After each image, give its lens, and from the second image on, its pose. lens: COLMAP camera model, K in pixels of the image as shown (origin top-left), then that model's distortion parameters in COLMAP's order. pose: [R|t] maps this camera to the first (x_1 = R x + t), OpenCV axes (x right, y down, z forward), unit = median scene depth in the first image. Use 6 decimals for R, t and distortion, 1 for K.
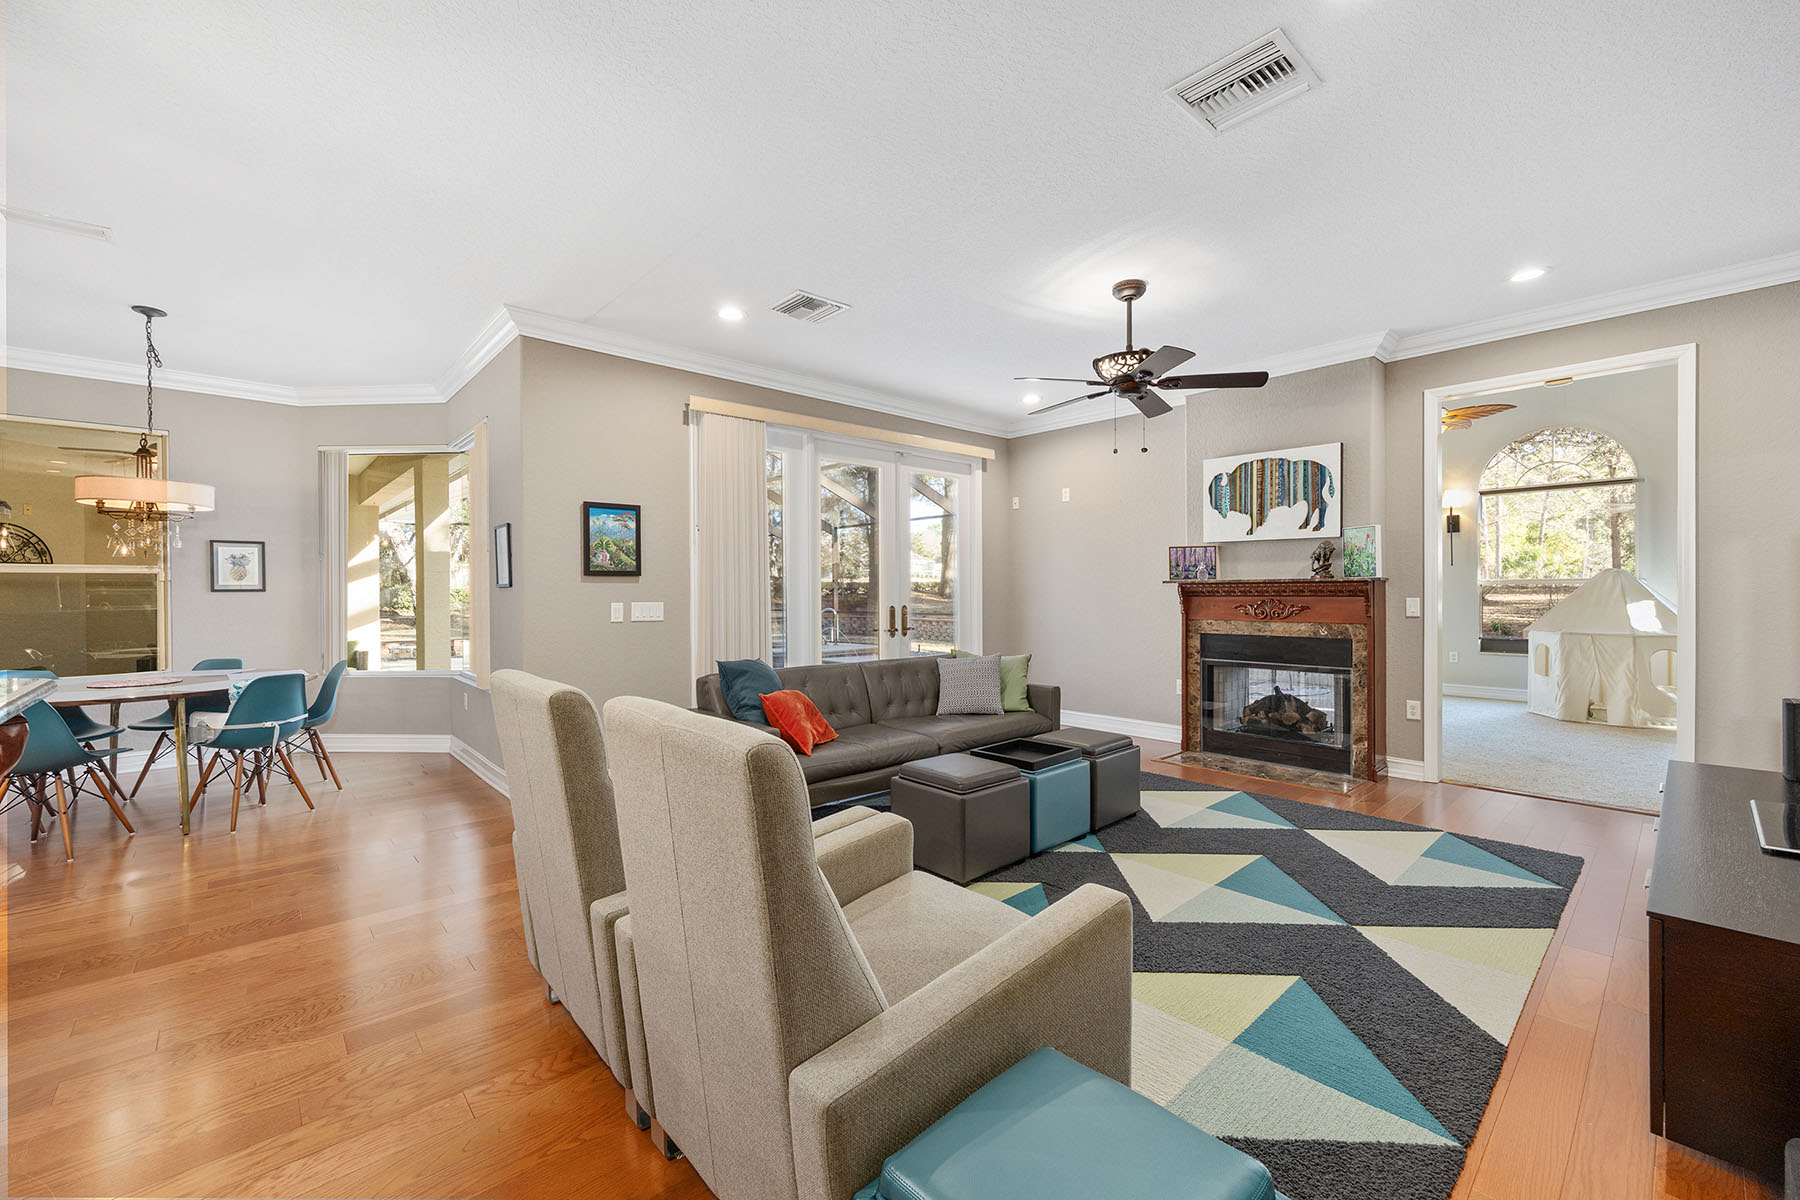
lens RADIAL K [[726.6, 0, 902.1], [0, 726.6, 593.9], [0, 0, 1]] dist [-0.002286, 0.001159]
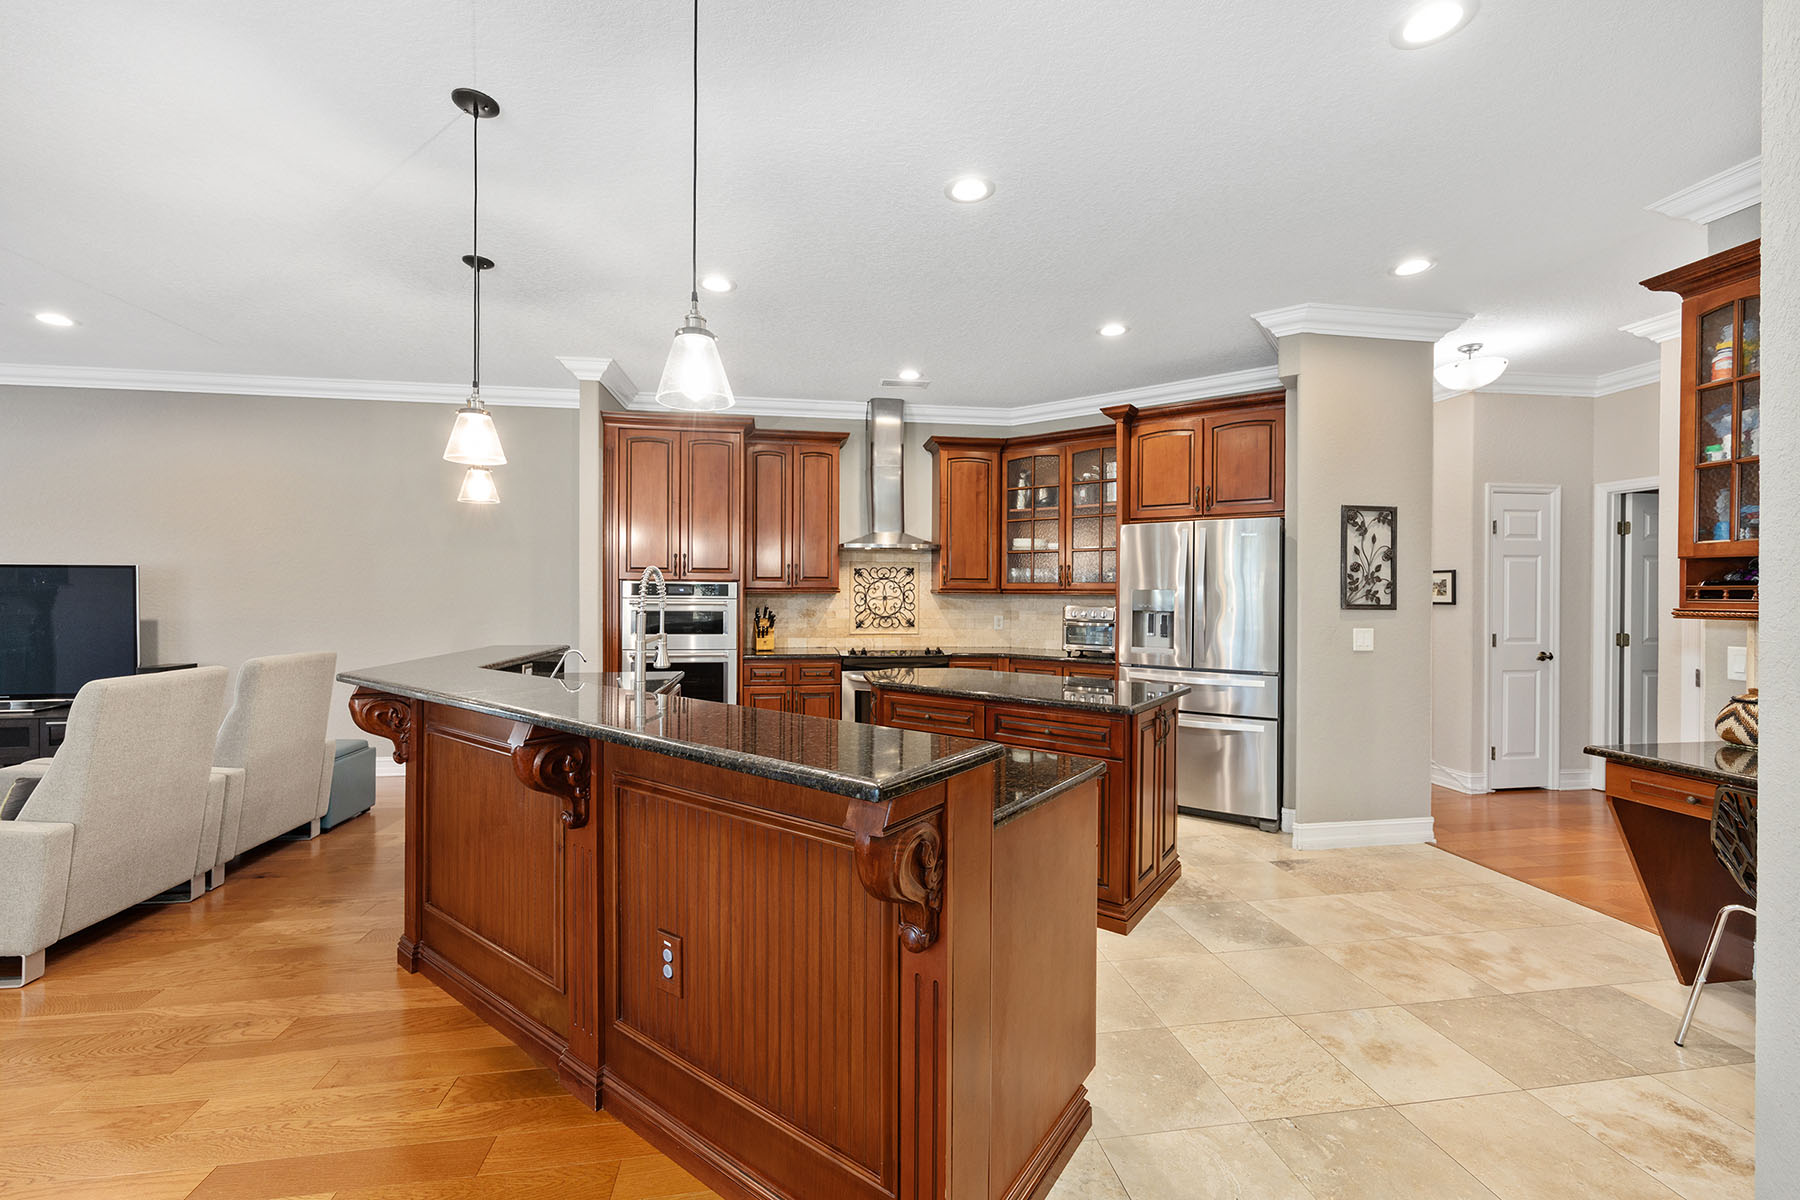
lens RADIAL K [[726.6, 0, 895.2], [0, 726.6, 596.1], [0, 0, 1]] dist [-0.002286, 0.001159]
pose [[-0.829134, 0.000232, 0.559049, -0.953777], [0.002774, 0.999989, 0.003699, -0.016441], [-0.559043, 0.004618, -0.829126, 0.506396]]
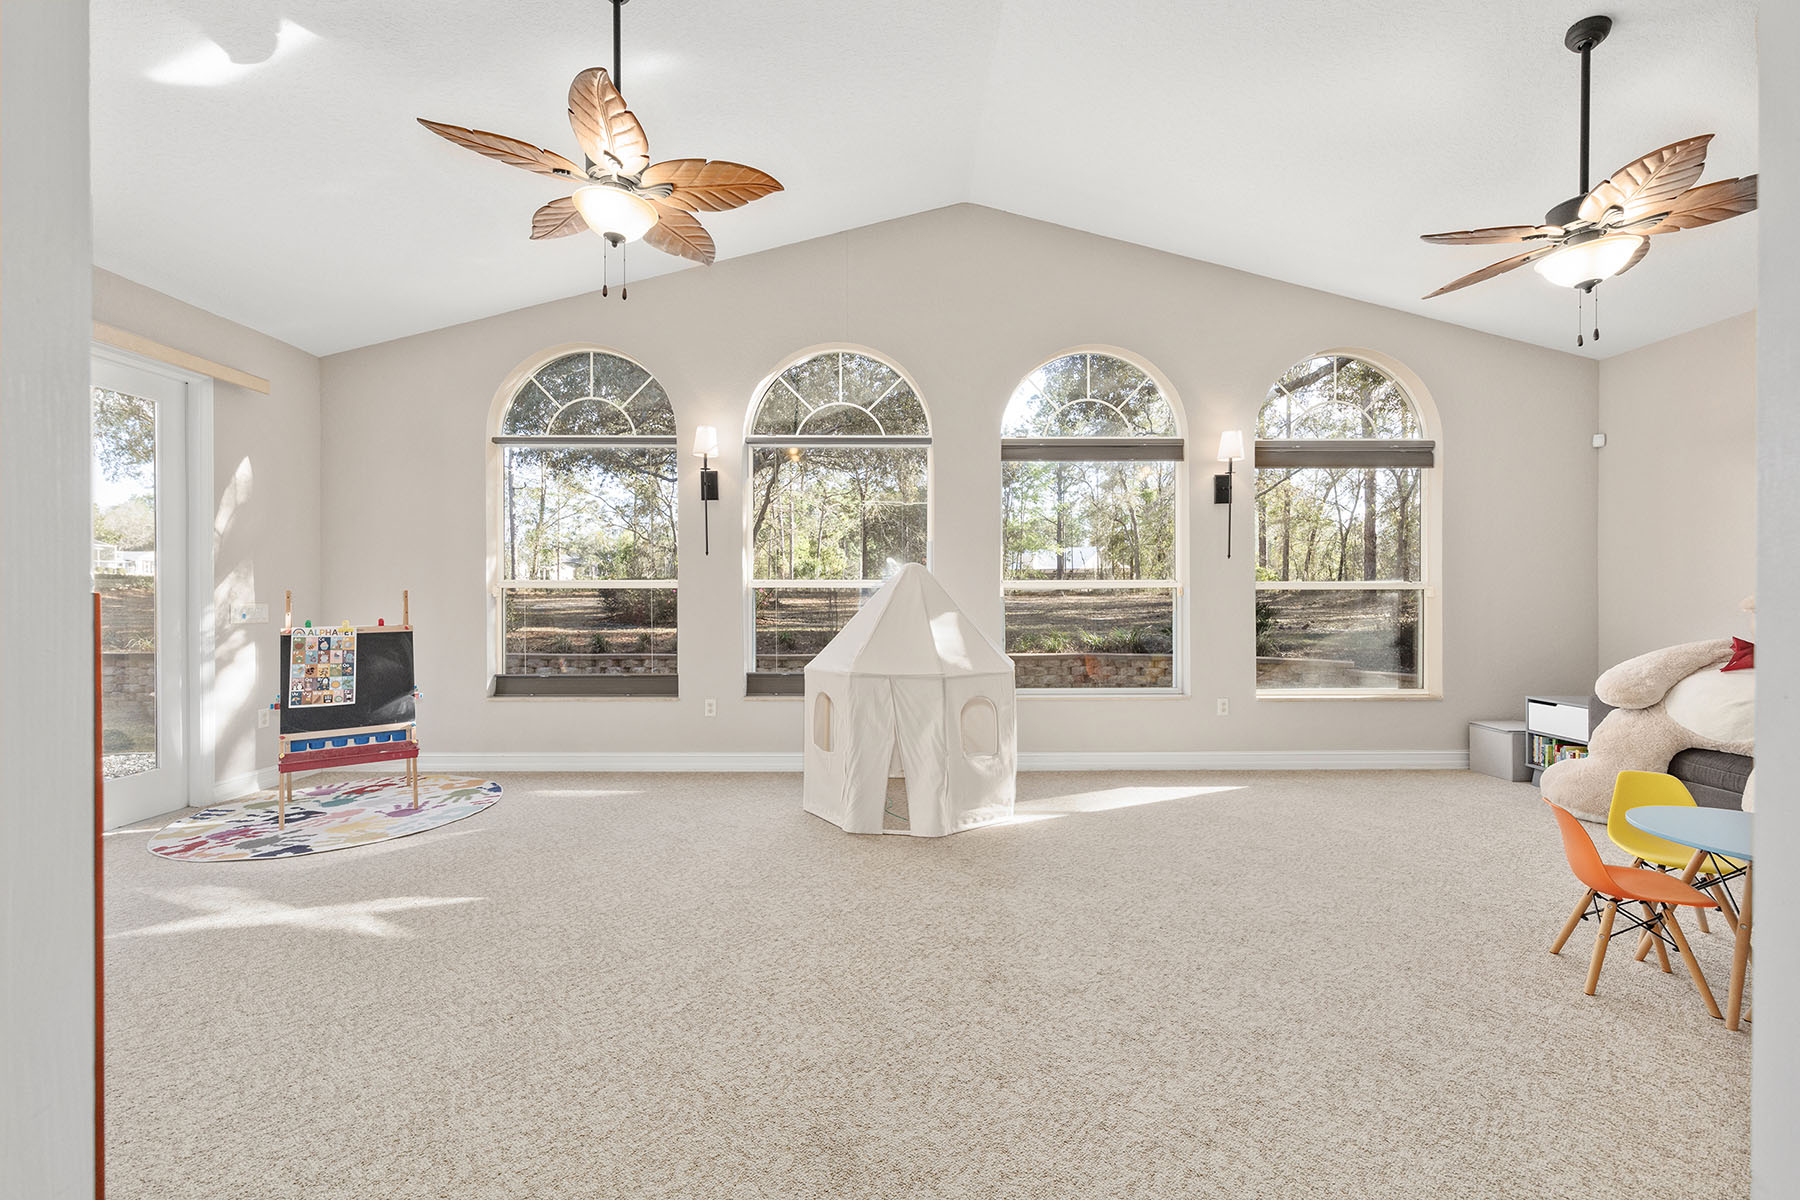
lens RADIAL K [[726.6, 0, 901.0], [0, 726.6, 597.0], [0, 0, 1]] dist [-0.002286, 0.001159]
pose [[0.670693, -0.000610, 0.741735, 0.687650], [0.002111, 0.999997, -0.001086, -0.006200], [-0.741732, 0.002294, 0.670693, 0.786545]]
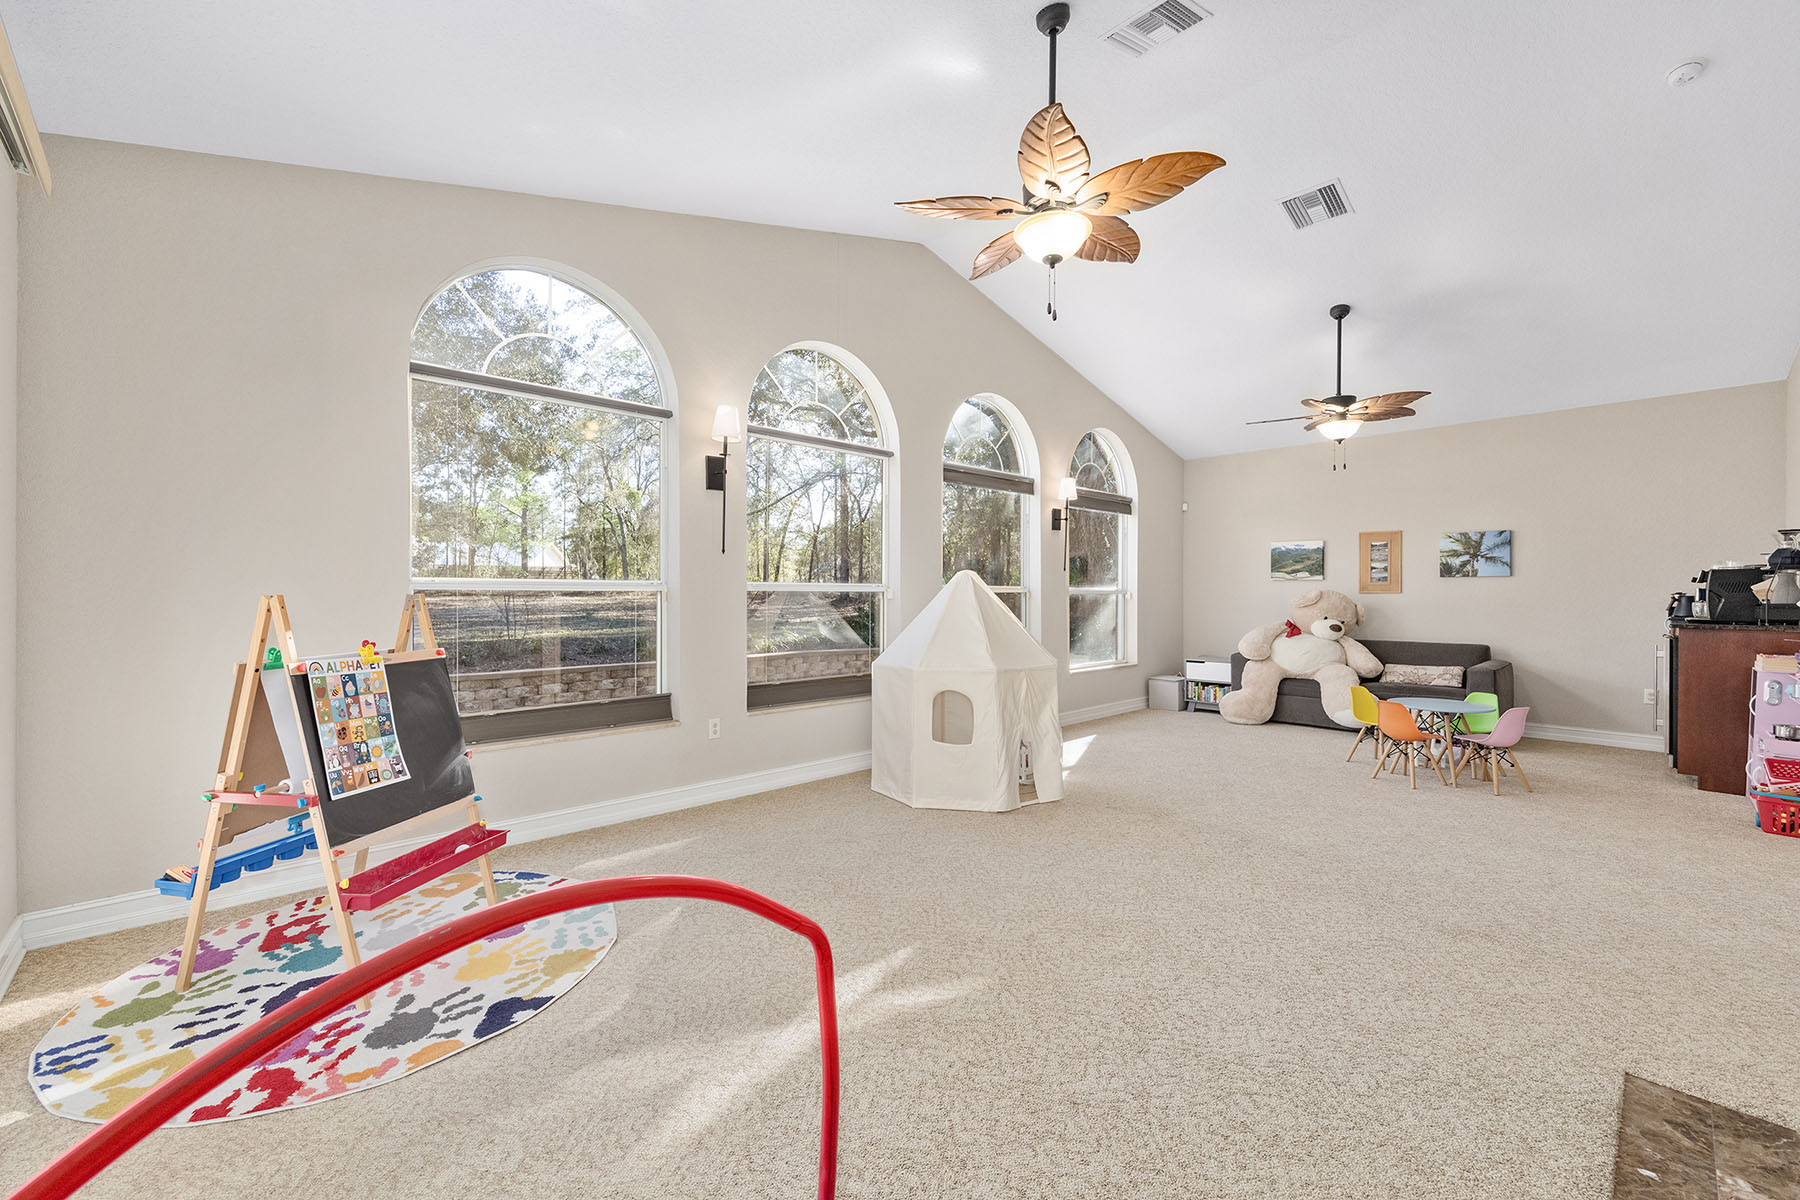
lens RADIAL K [[726.6, 0, 904.4], [0, 726.6, 598.0], [0, 0, 1]] dist [-0.002286, 0.001159]
pose [[-0.019807, -0.002277, 0.999801, 0.384657], [0.003468, 0.999991, 0.002346, -0.013136], [-0.999798, 0.003514, -0.019799, 1.428863]]
